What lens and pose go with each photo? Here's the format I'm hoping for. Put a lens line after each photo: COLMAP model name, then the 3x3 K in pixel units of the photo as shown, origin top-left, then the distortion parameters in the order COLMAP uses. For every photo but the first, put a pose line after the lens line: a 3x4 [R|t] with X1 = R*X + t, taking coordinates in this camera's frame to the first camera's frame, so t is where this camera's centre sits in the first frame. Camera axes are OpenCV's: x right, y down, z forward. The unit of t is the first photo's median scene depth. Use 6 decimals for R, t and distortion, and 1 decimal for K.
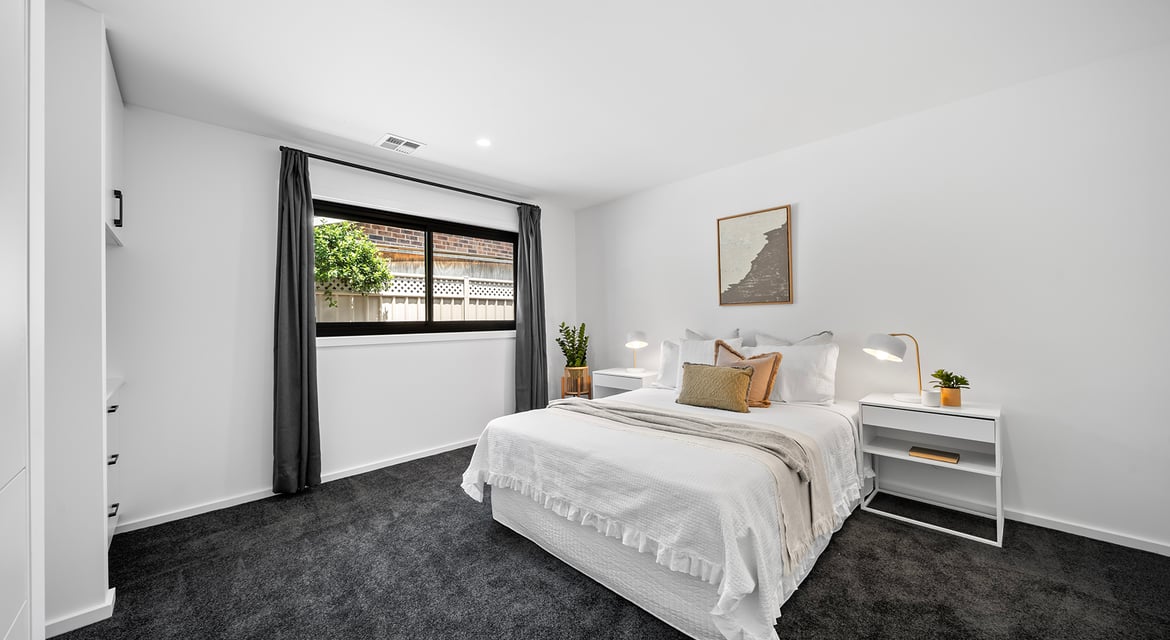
lens RADIAL K [[411.7, 0, 584.9], [0, 411.7, 317.2], [0, 0, 1]] dist [0.004192, -0.002691]
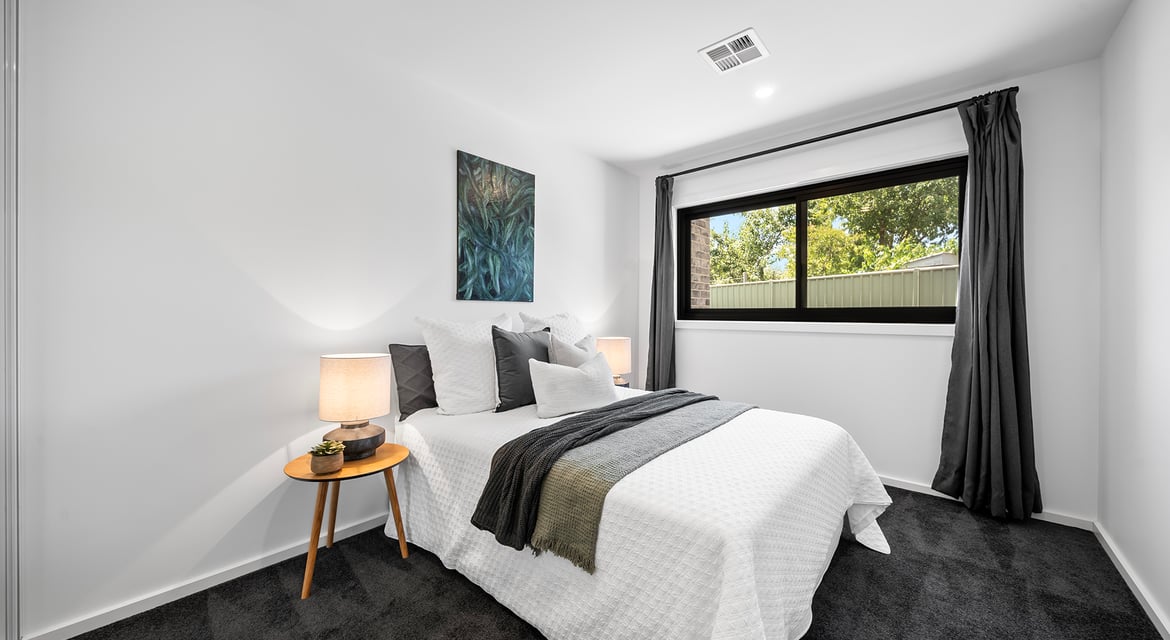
lens RADIAL K [[411.7, 0, 584.9], [0, 411.7, 317.2], [0, 0, 1]] dist [0.004192, -0.002691]
pose [[0.065322, 0.029858, -0.997417, 0.436488], [0.010399, 0.999478, 0.030600, -0.001756], [0.997810, -0.012371, 0.064977, 0.488221]]
